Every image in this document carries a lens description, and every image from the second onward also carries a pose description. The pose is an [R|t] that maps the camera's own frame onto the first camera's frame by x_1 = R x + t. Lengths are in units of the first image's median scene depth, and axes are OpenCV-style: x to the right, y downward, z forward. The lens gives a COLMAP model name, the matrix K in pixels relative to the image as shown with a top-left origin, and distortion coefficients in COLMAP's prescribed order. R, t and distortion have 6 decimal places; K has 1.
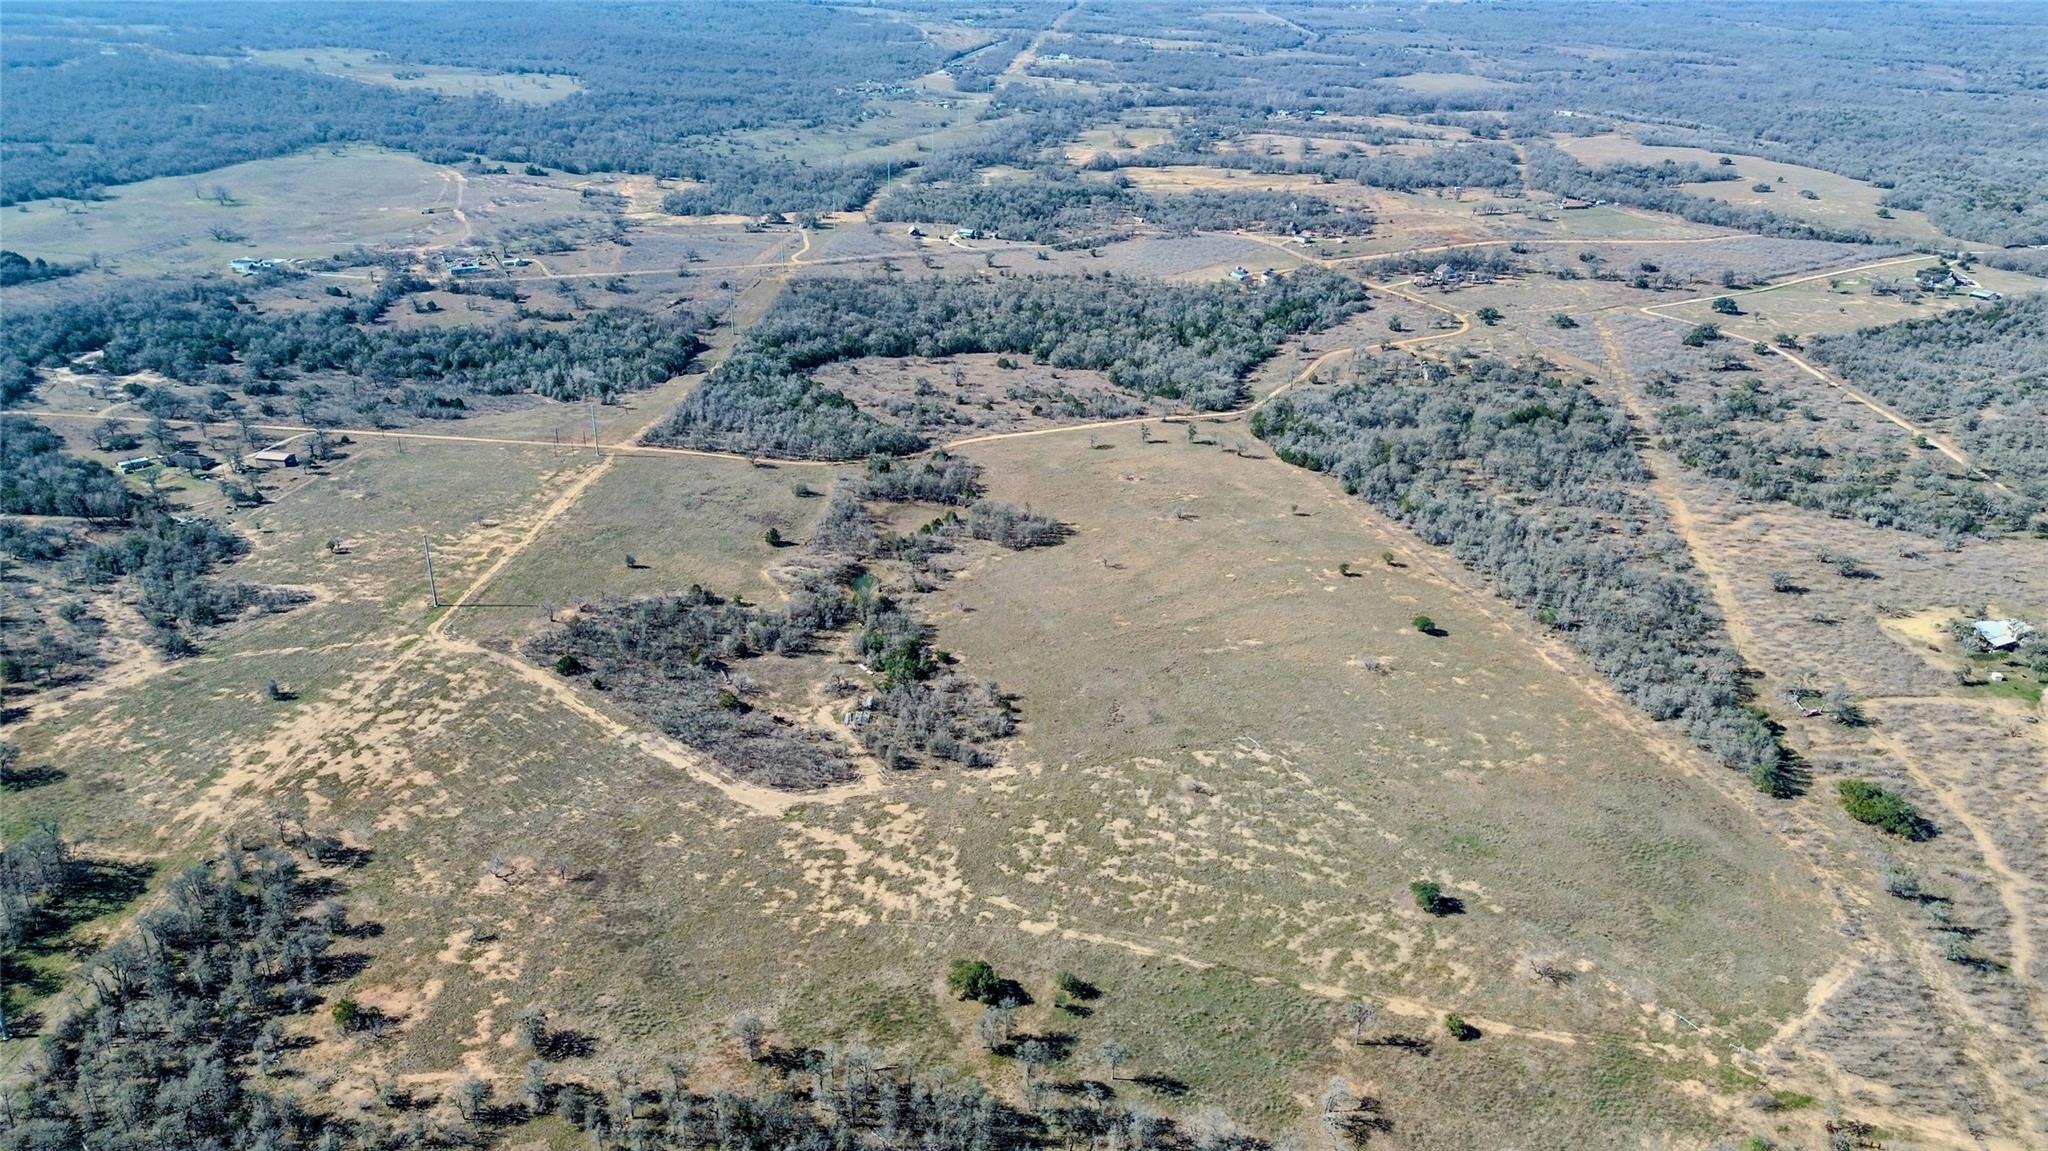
lens RADIAL K [[1433.3, 0, 1024.0], [0, 1433.3, 575.5], [0, 0, 1]] dist [0.092020, -0.086173]
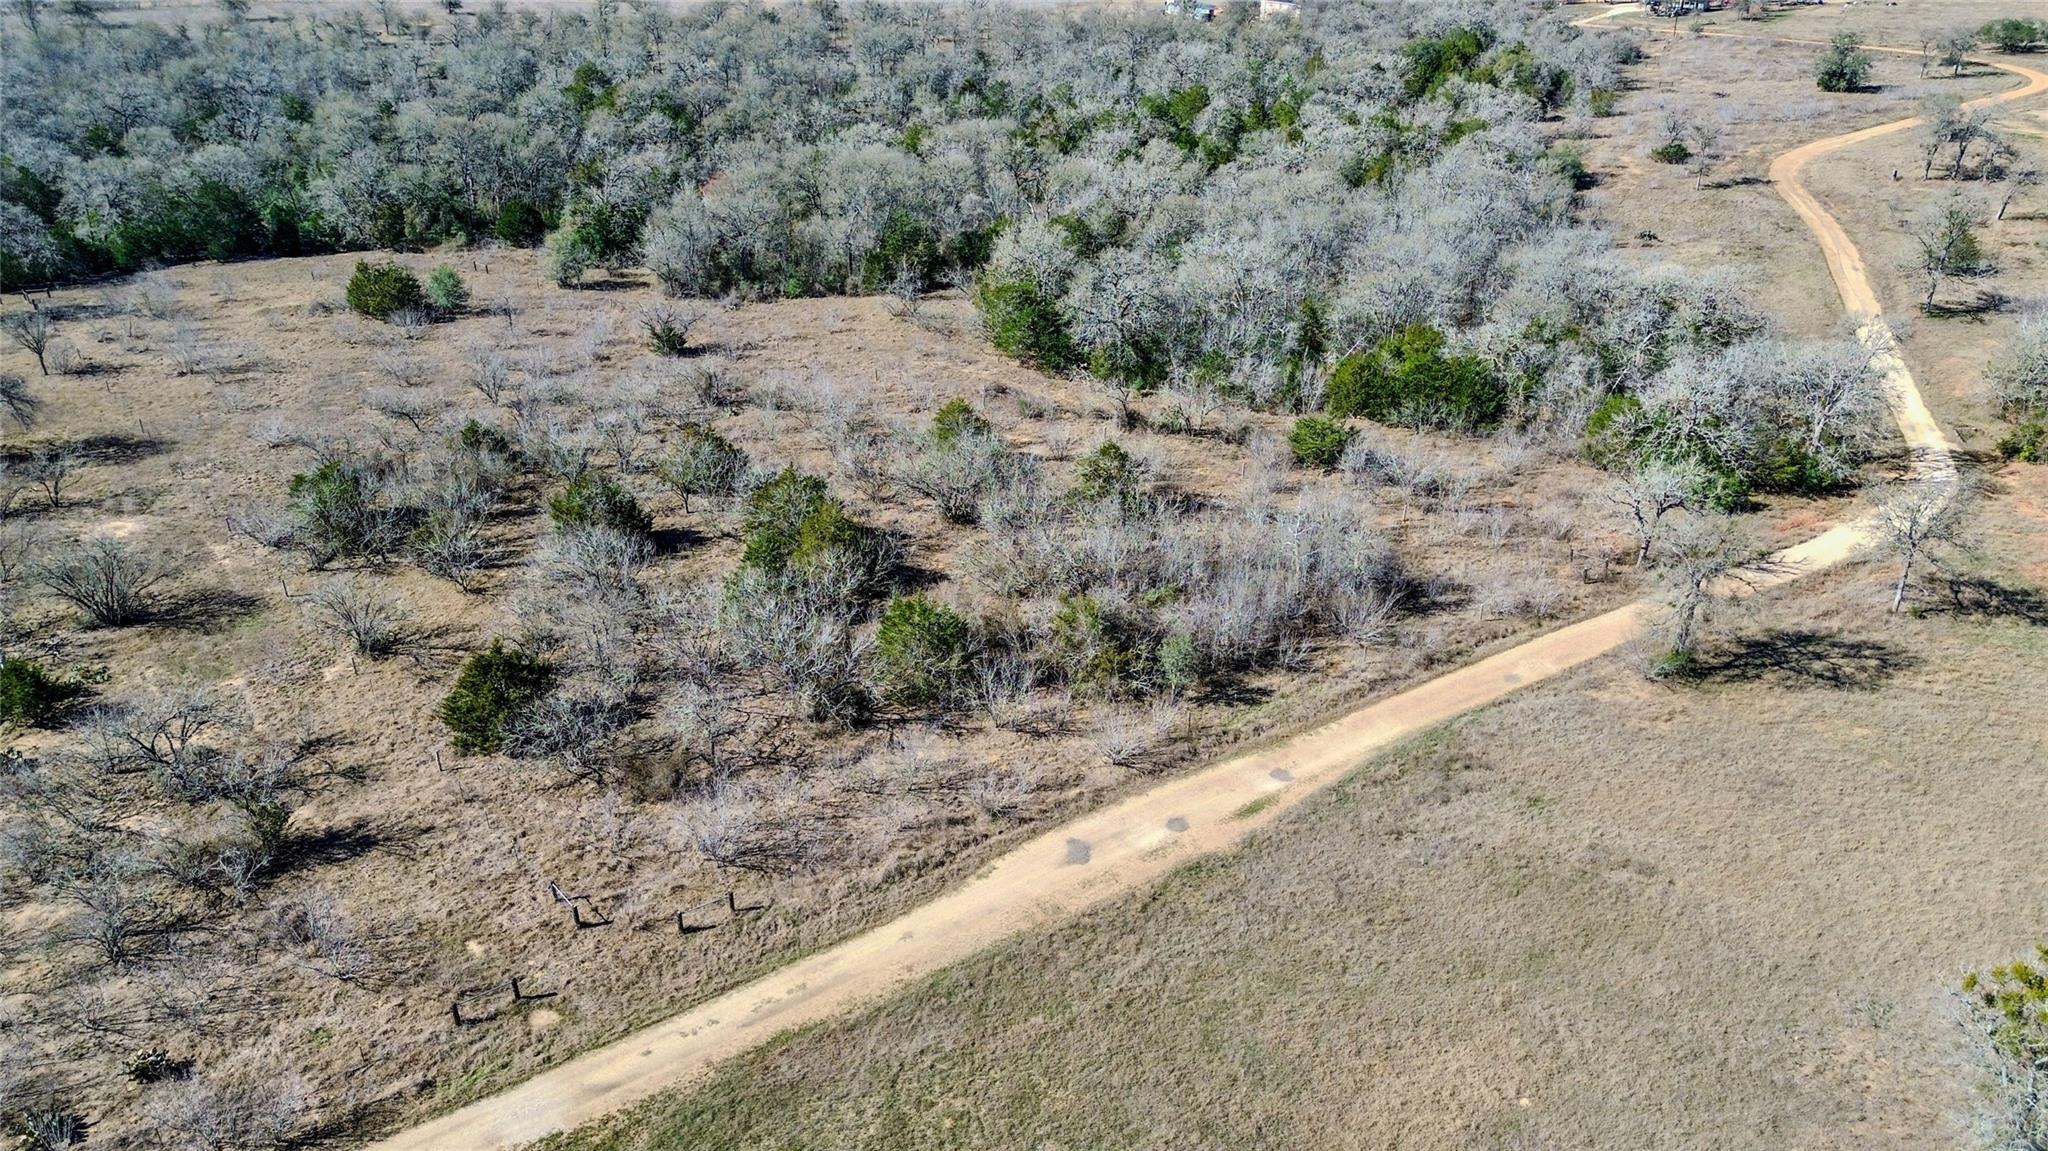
lens RADIAL K [[1442.3, 0, 1029.8], [0, 1442.3, 572.4], [0, 0, 1]] dist [0.066551, -0.048785]
pose [[0.970569, -0.117270, 0.210341, 0.022250], [0.109982, 0.992866, 0.046059, -0.110316], [-0.214242, -0.021570, 0.976542, 0.788628]]
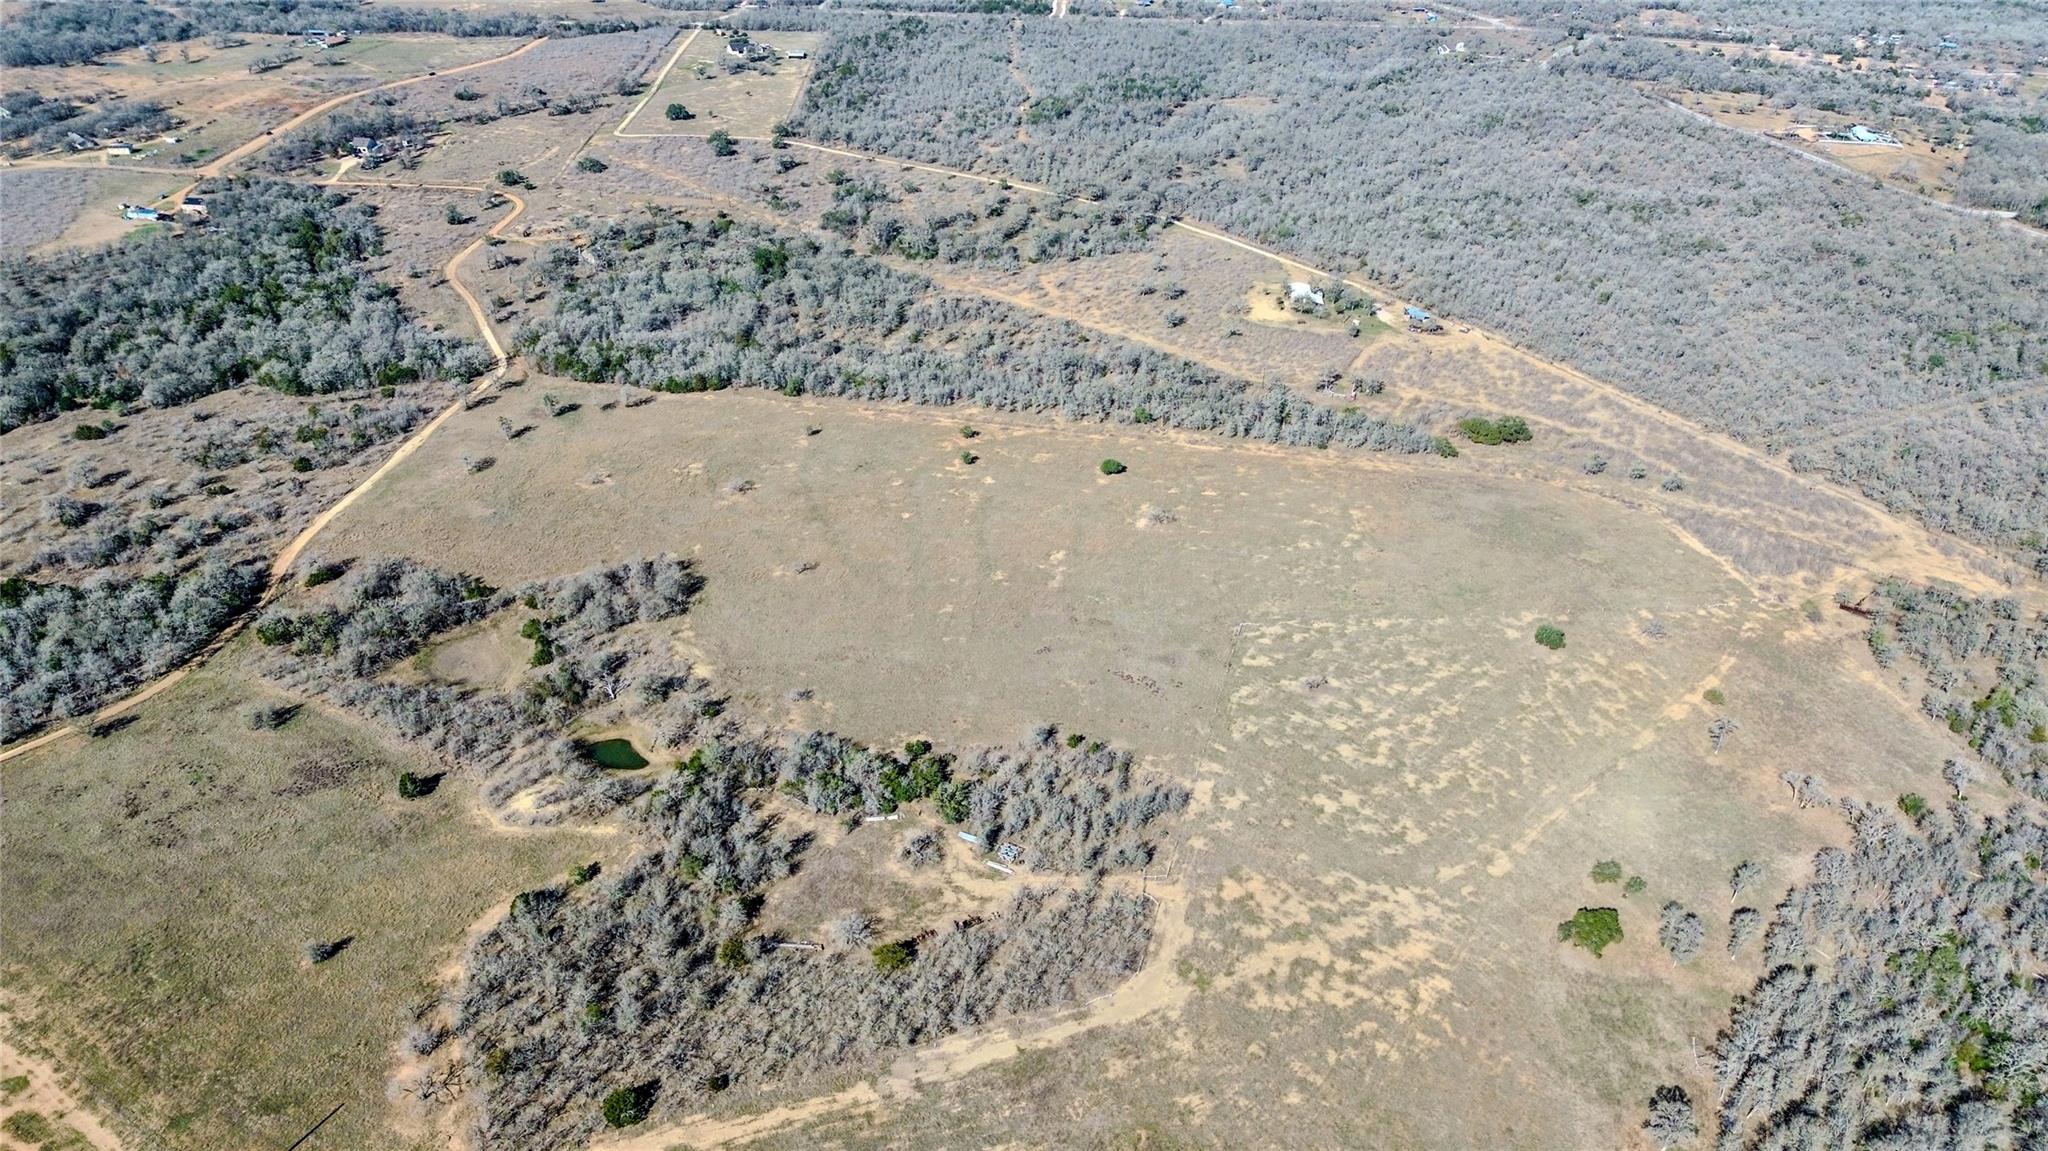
lens RADIAL K [[1442.3, 0, 1029.8], [0, 1442.3, 572.4], [0, 0, 1]] dist [0.066551, -0.048785]
pose [[0.477841, -0.457898, 0.749665, -0.328596], [0.359723, 0.880562, 0.308560, -0.141712], [-0.801416, 0.122229, 0.585485, 0.284814]]
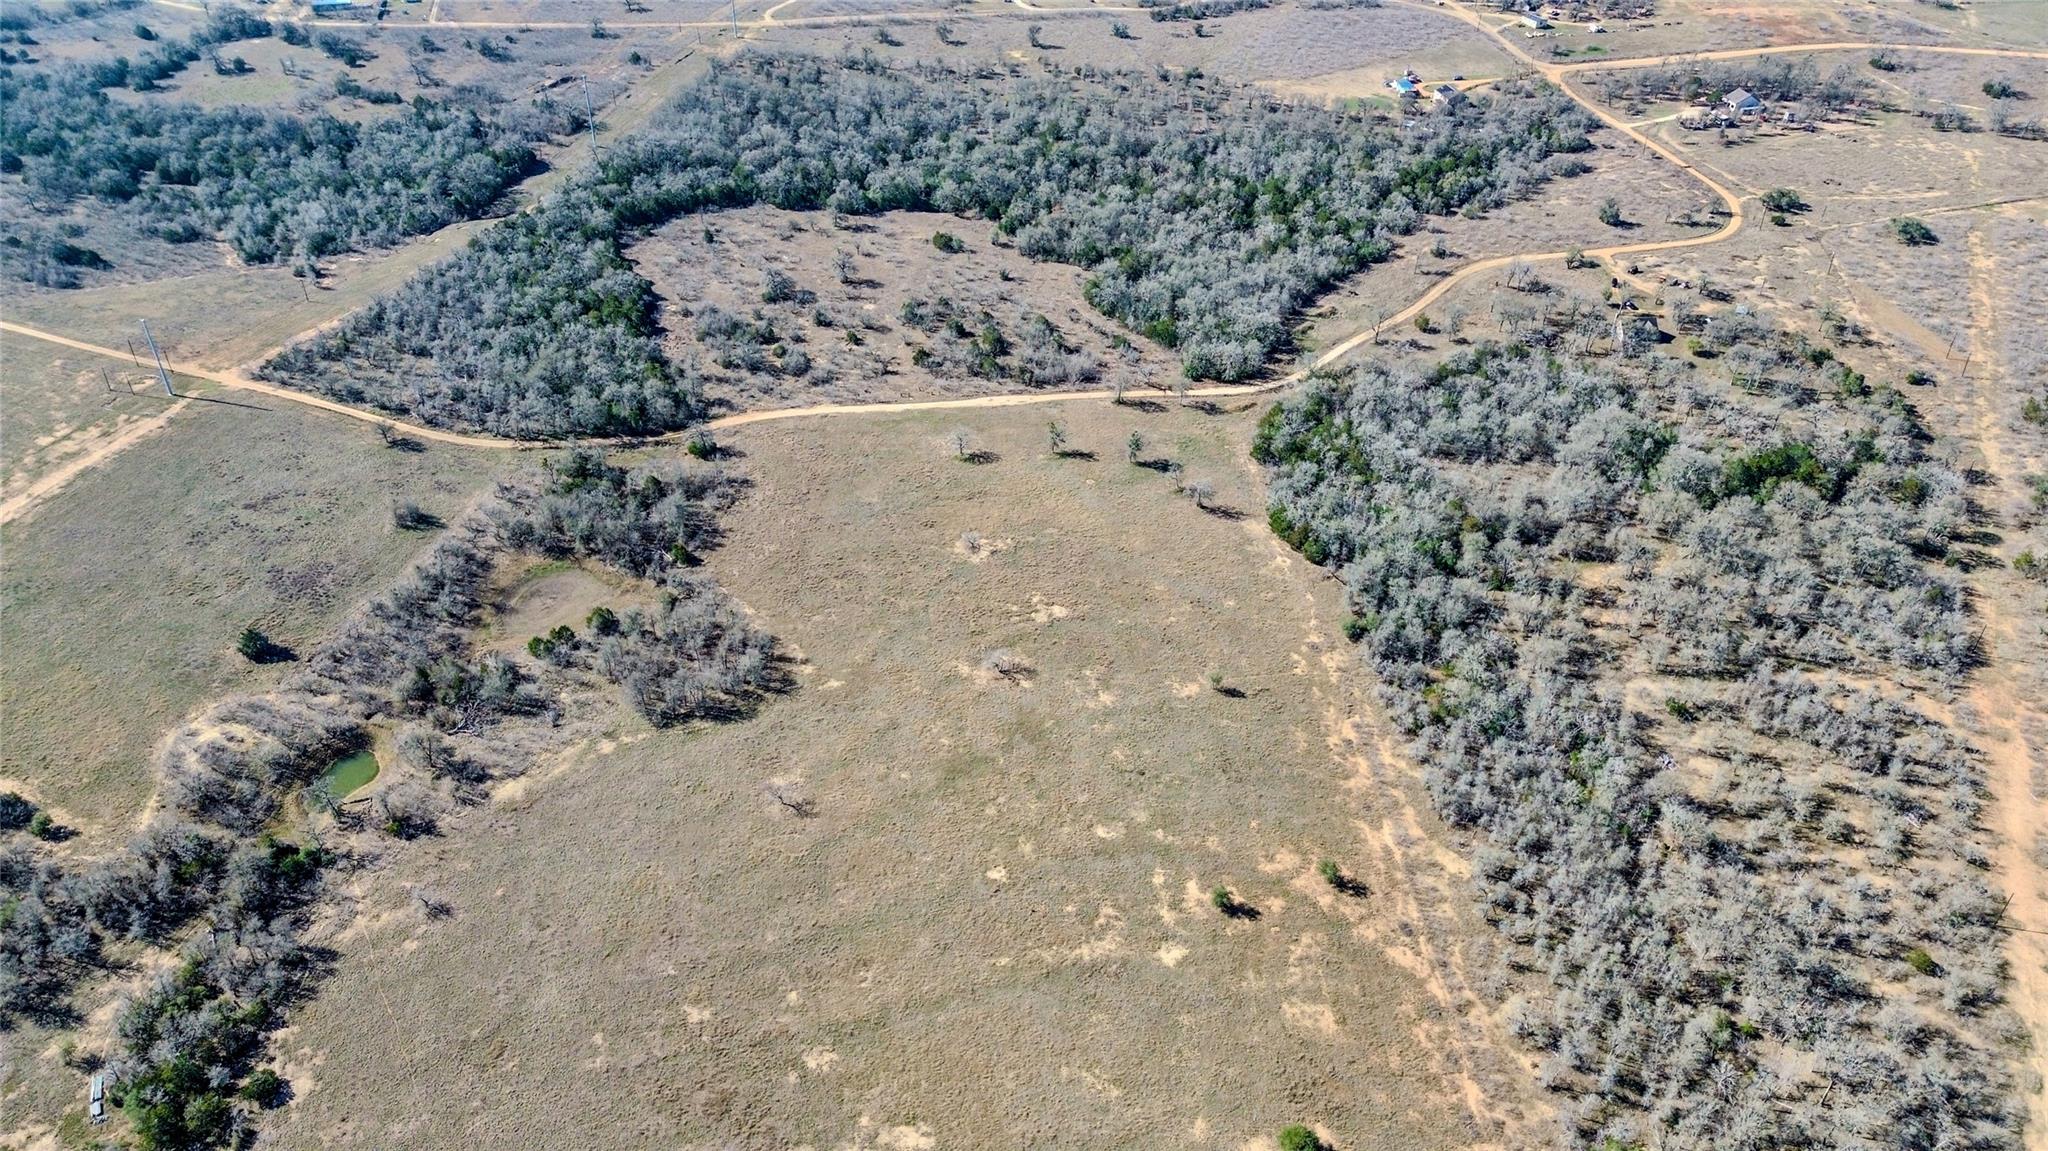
lens RADIAL K [[1442.3, 0, 1029.8], [0, 1442.3, 572.4], [0, 0, 1]] dist [0.066551, -0.048785]
pose [[0.976585, 0.128948, -0.172206, 0.152375], [-0.092088, 0.973979, 0.207085, -0.139371], [0.194428, -0.186378, 0.963048, 0.353076]]
